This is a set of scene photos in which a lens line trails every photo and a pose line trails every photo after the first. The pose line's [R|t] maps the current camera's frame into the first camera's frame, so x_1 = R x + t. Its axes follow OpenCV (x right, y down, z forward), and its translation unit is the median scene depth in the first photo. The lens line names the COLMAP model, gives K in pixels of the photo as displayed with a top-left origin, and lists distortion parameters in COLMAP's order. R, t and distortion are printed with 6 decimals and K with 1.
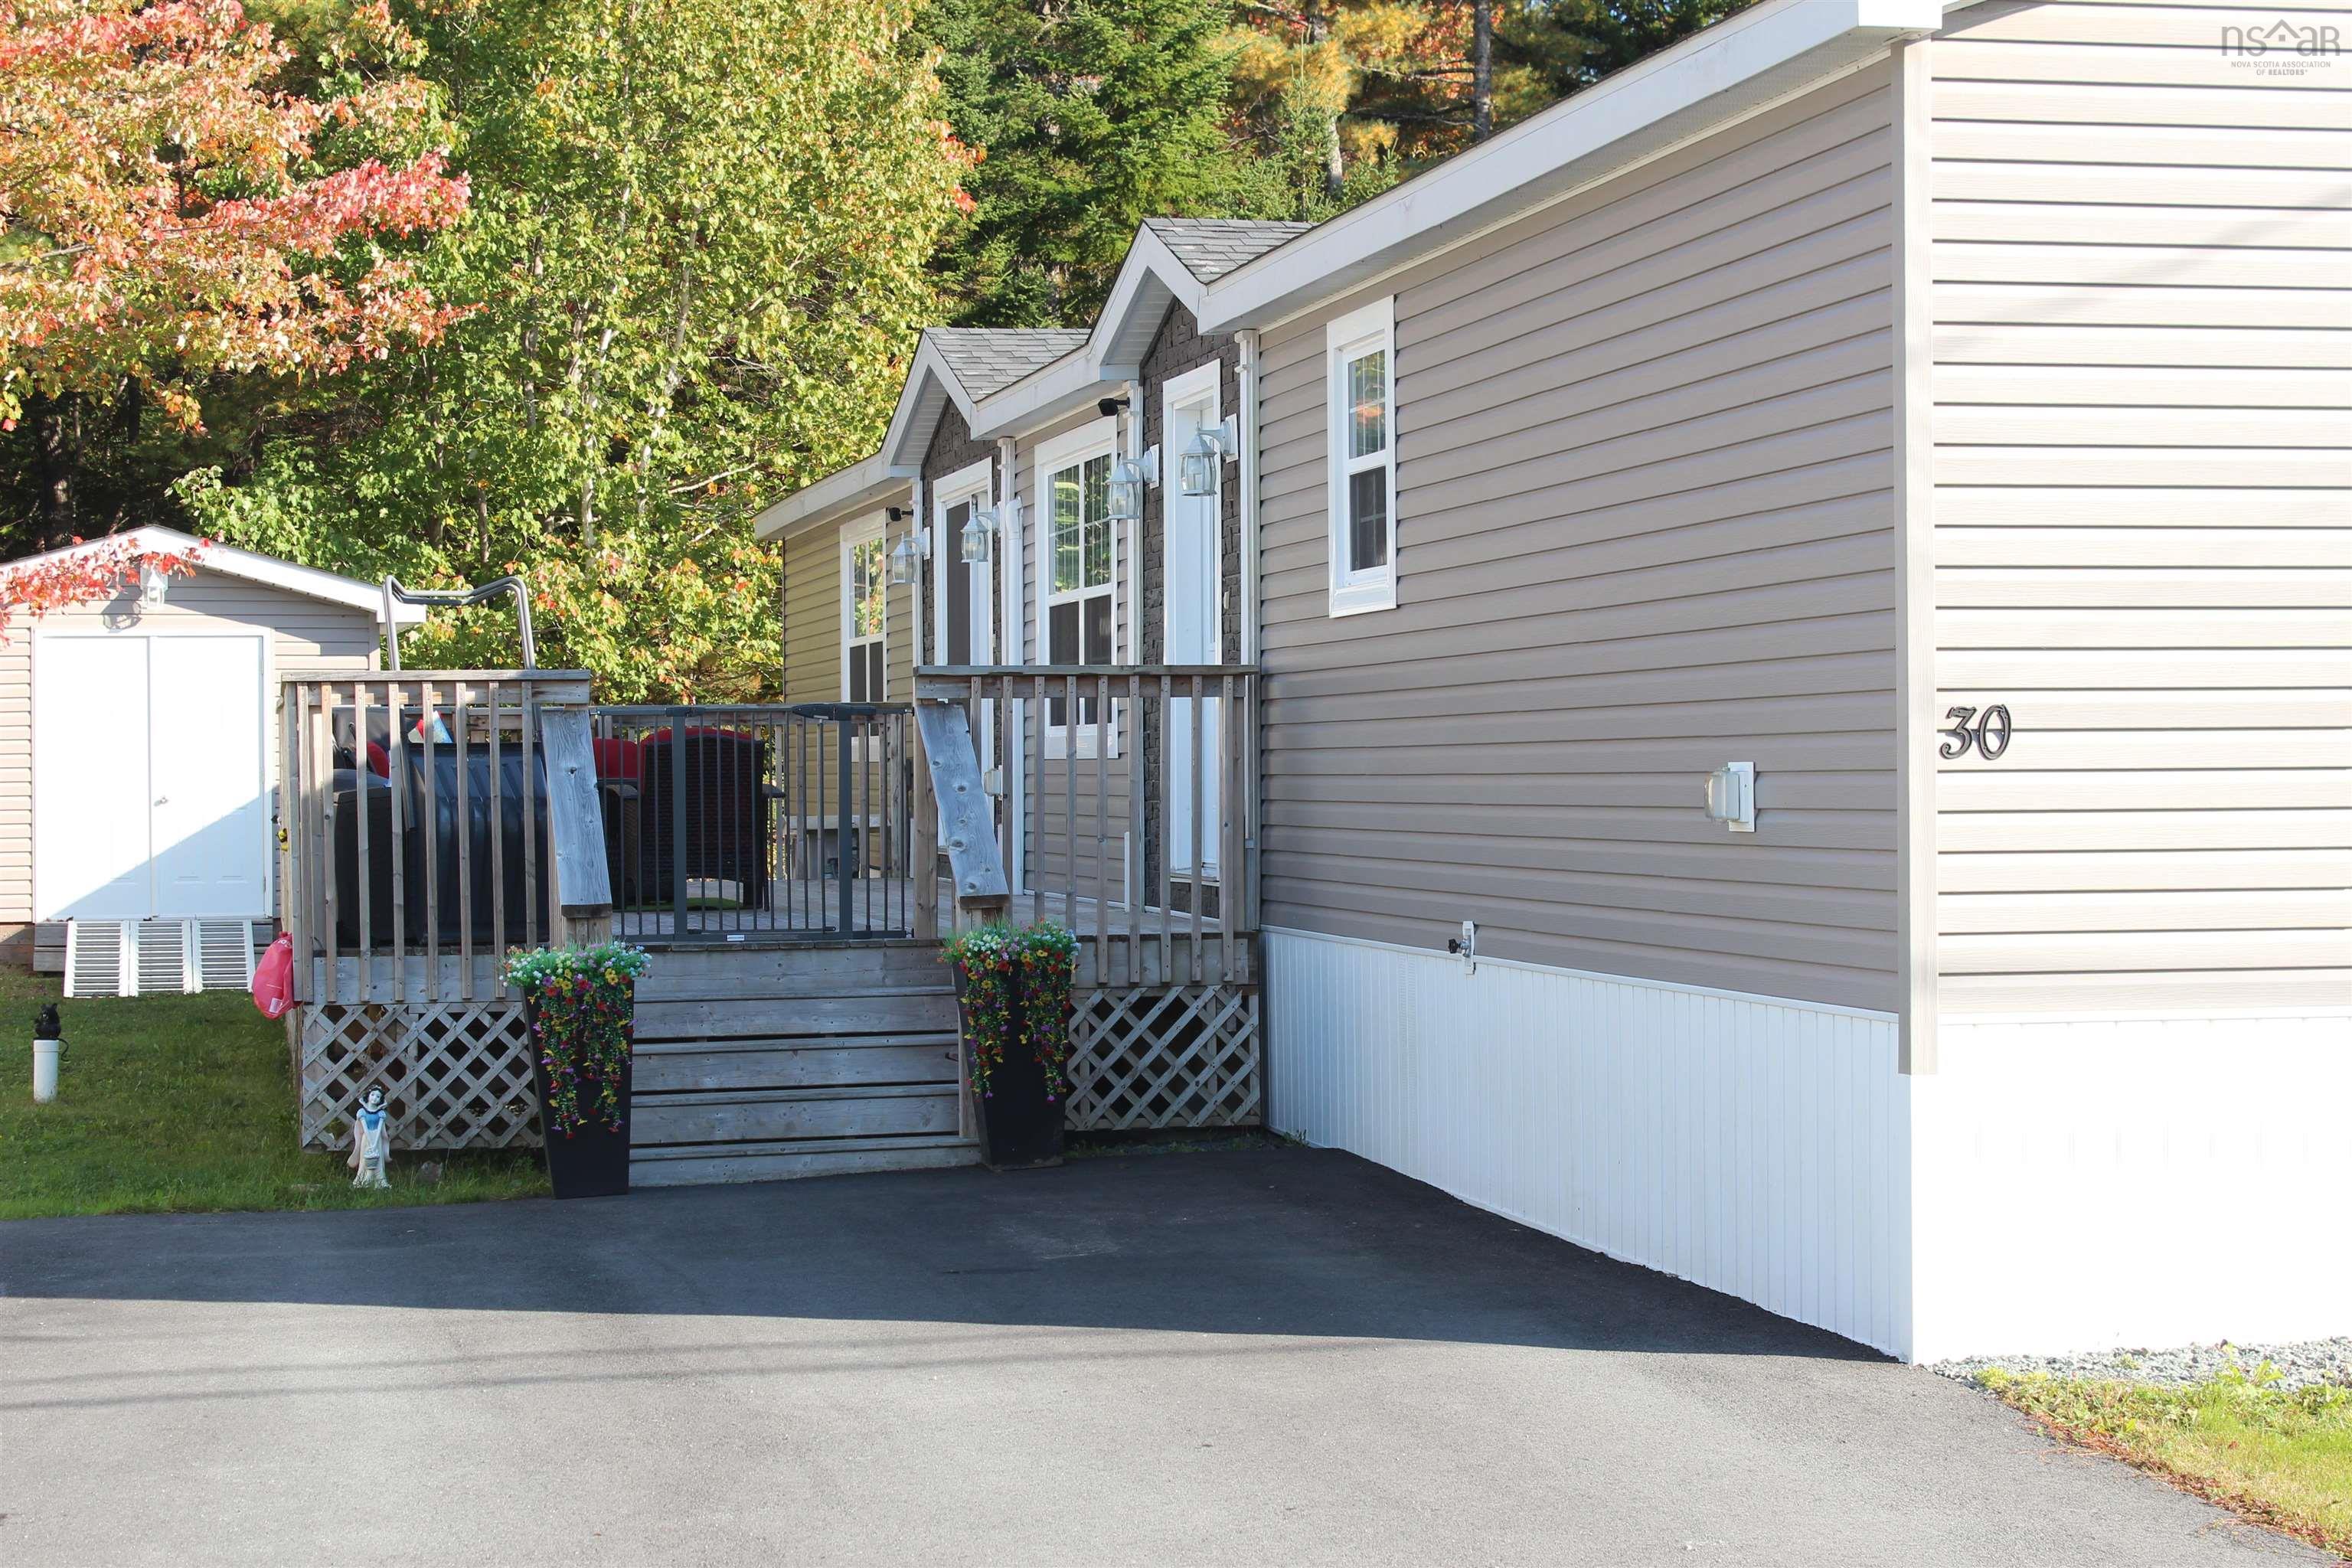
lens RADIAL K [[4202.9, 0, 1176.0], [0, 4202.9, 784.0], [0, 0, 1]] dist [0.030416, 0.053057]
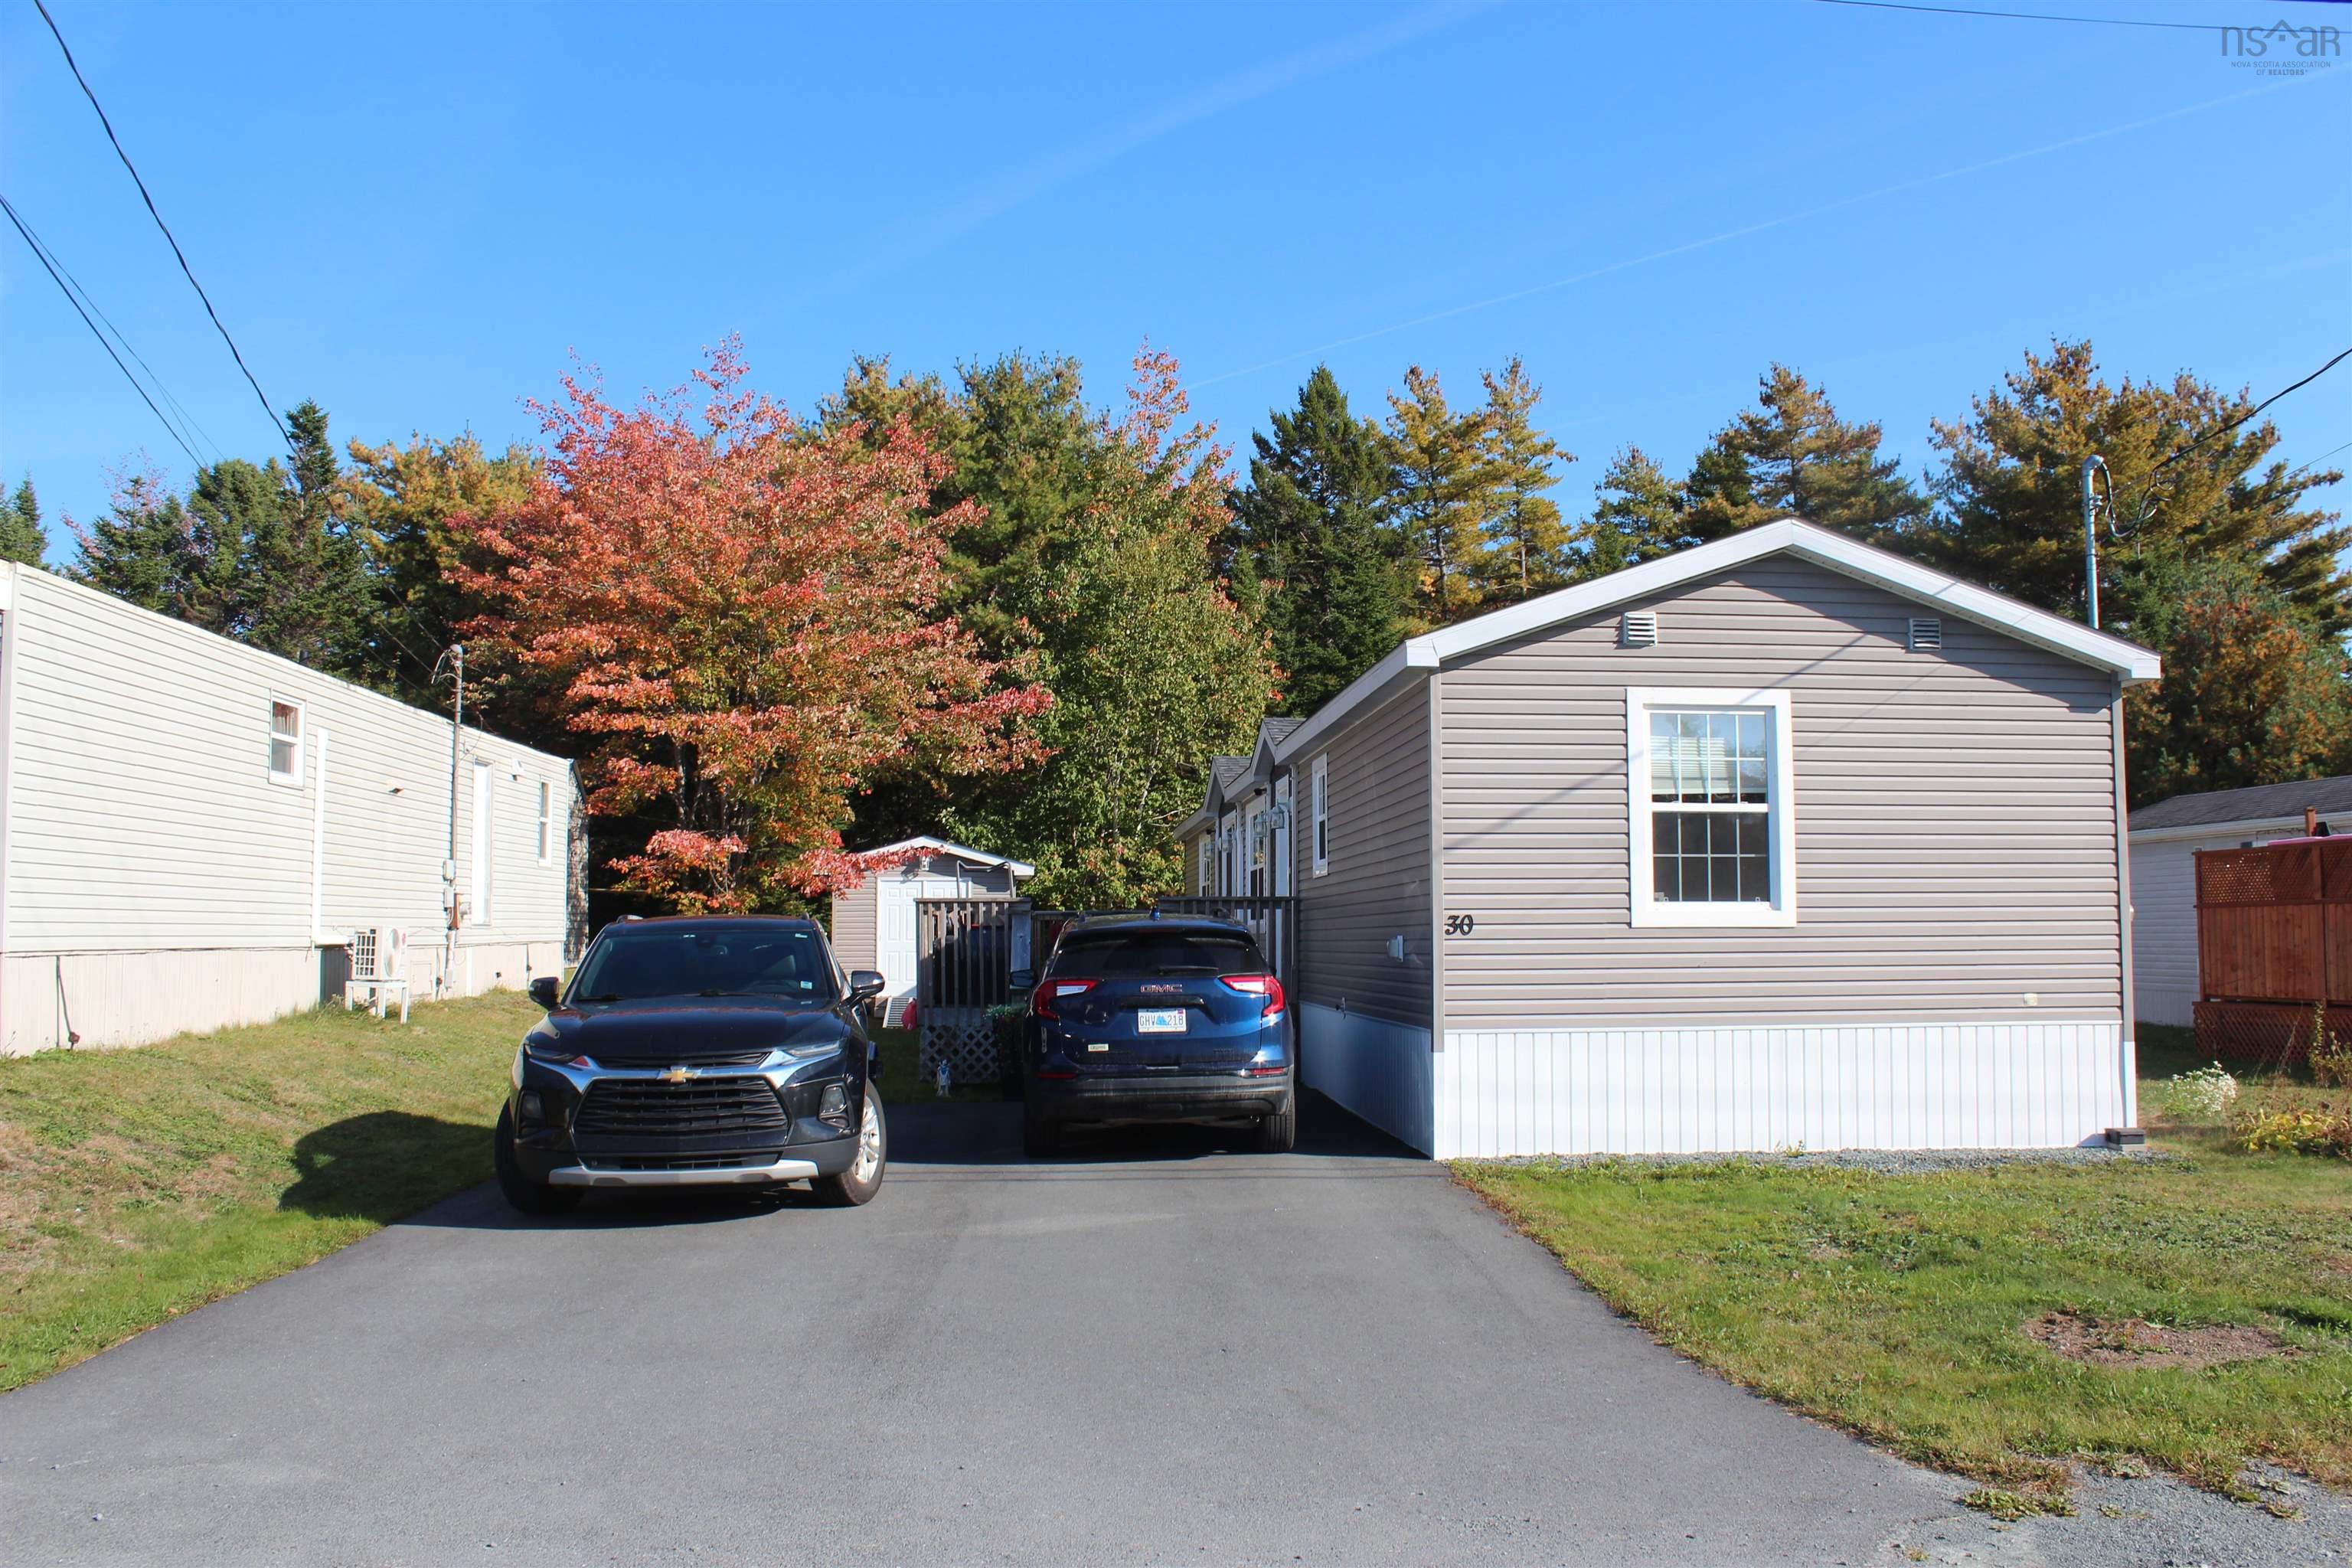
lens RADIAL K [[1921.3, 0, 1176.0], [0, 1921.3, 784.0], [0, 0, 1]] dist [-0.155851, 0.116476]
pose [[0.989916, -0.005130, -0.141559, 0.071921], [-0.006741, 0.996506, -0.083253, 0.000399], [0.141492, 0.083368, 0.986423, -0.095240]]
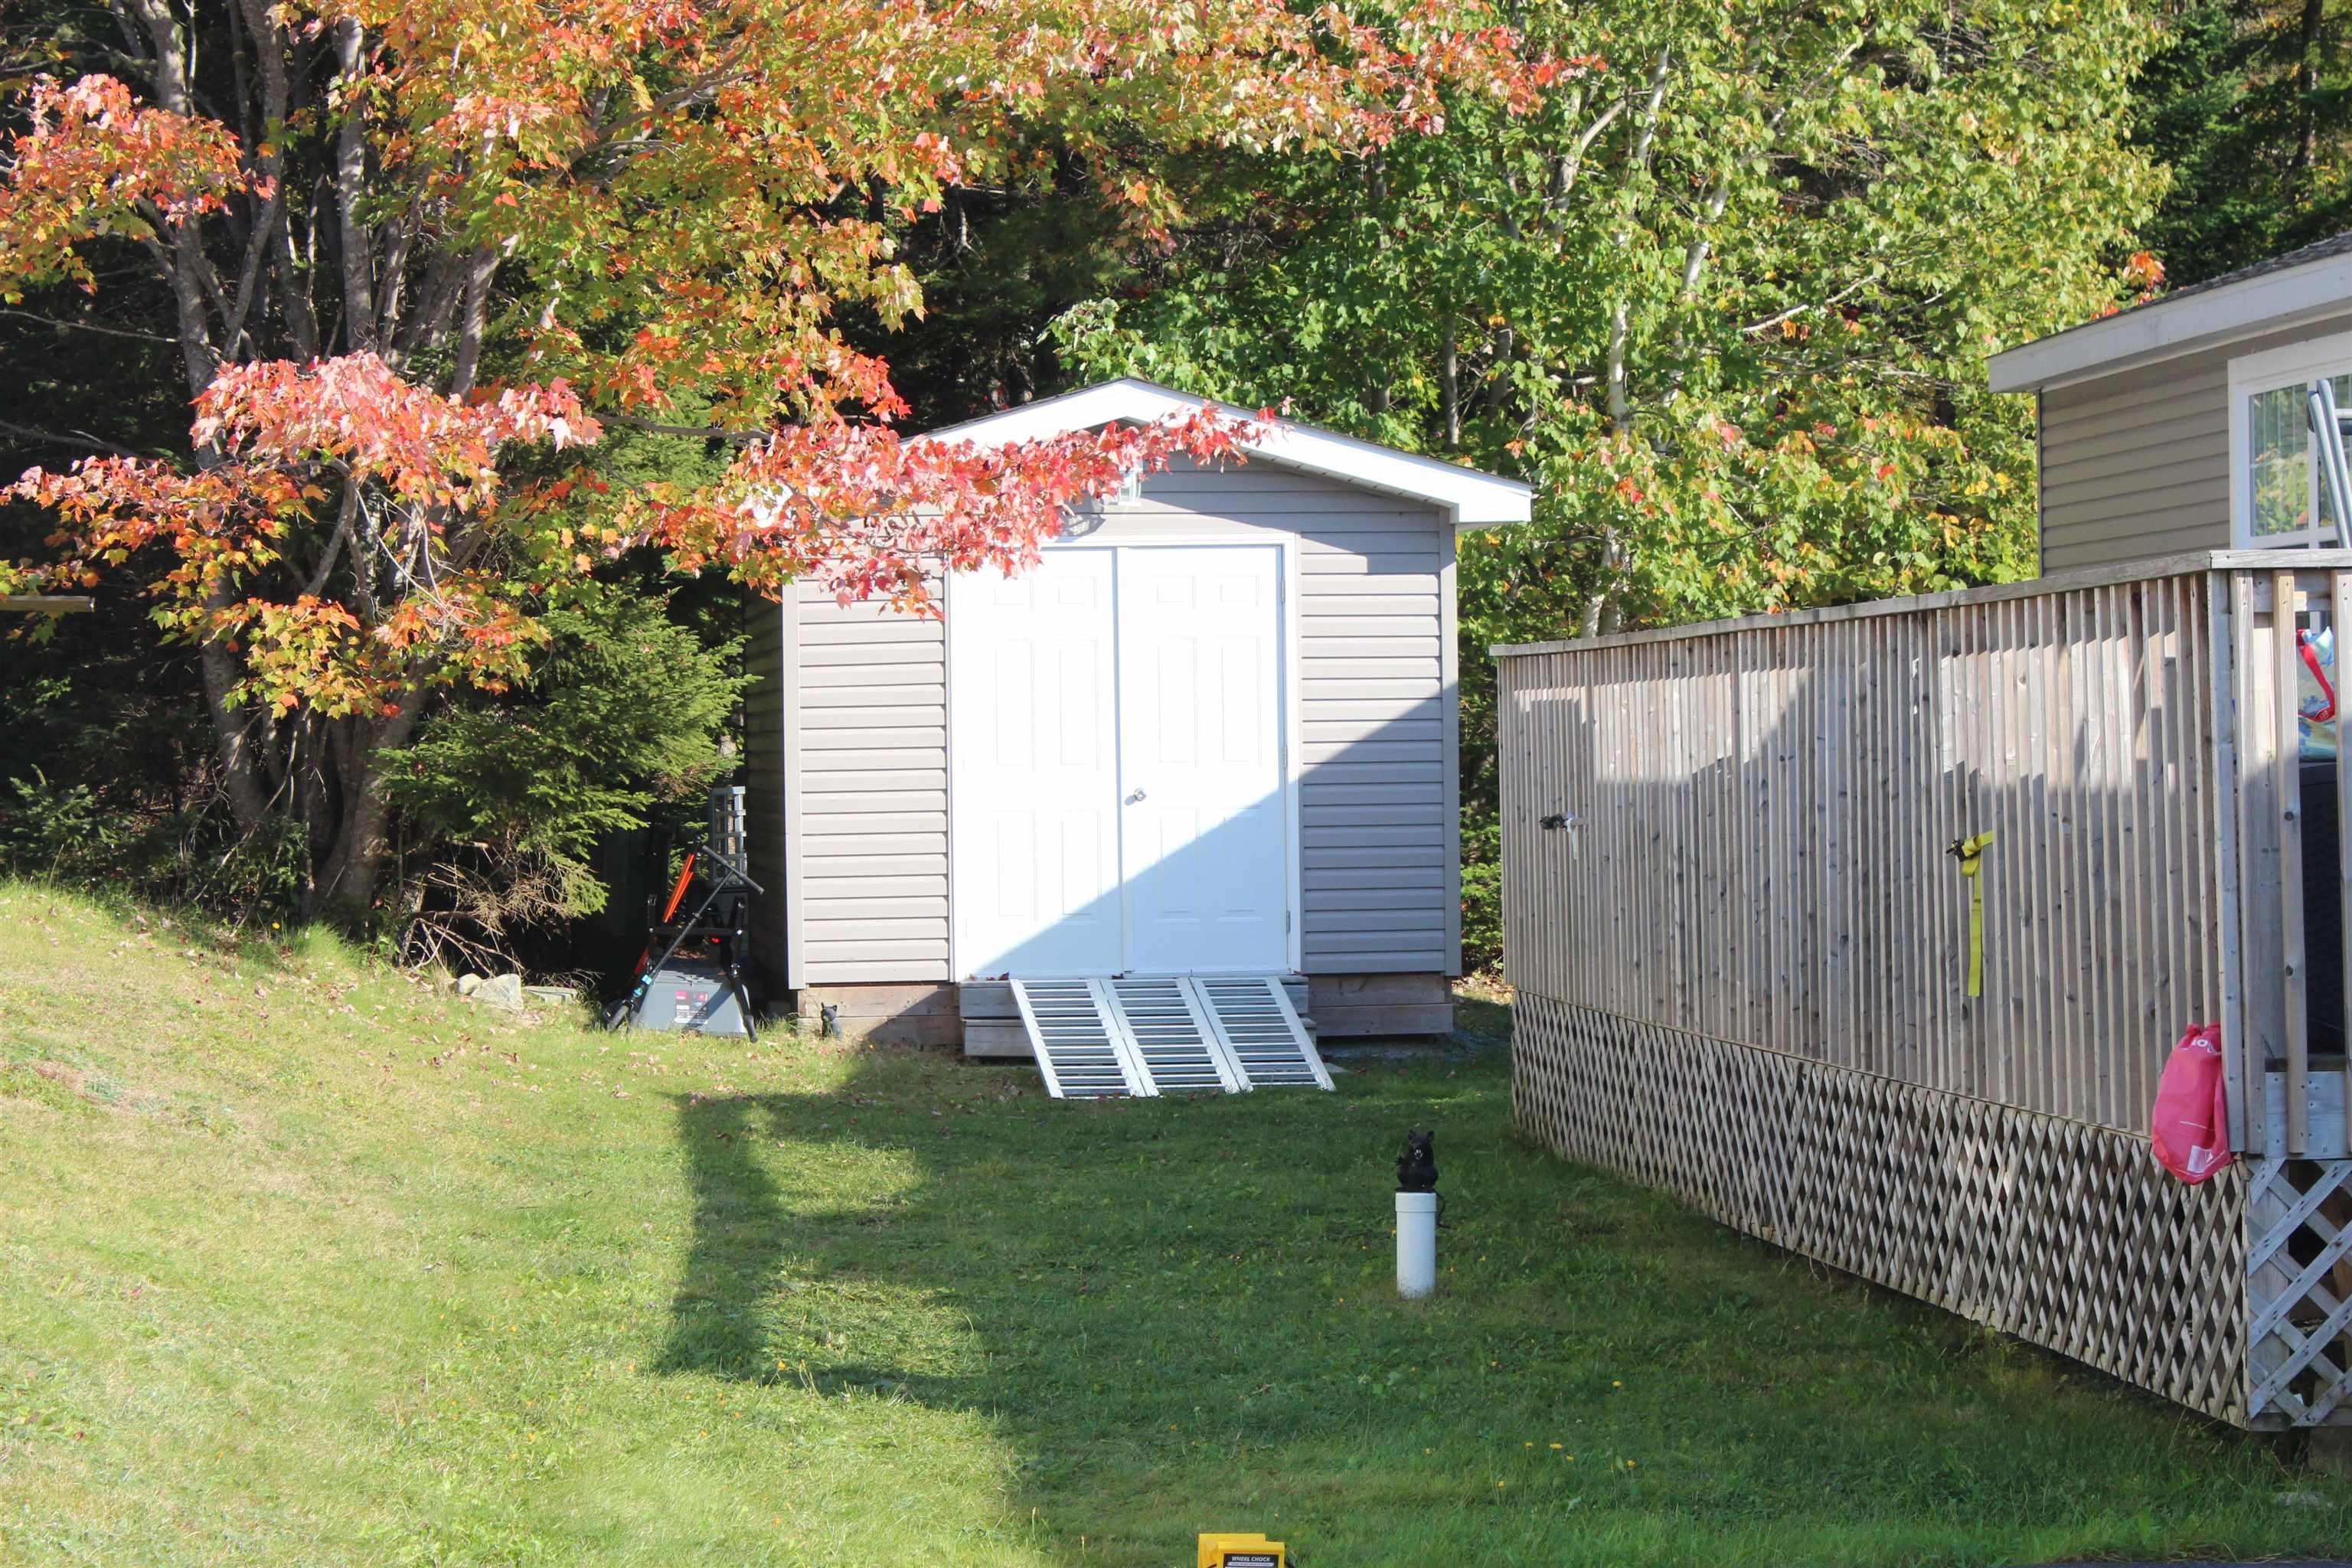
lens RADIAL K [[5606.1, 0, 1176.0], [0, 5606.1, 784.0], [0, 0, 1]] dist [-0.002090, 0.718674]
pose [[0.992901, -0.004291, -0.118868, -0.159300], [0.004451, 0.999990, 0.001084, 0.001370], [0.118862, -0.001606, 0.992909, 0.158870]]
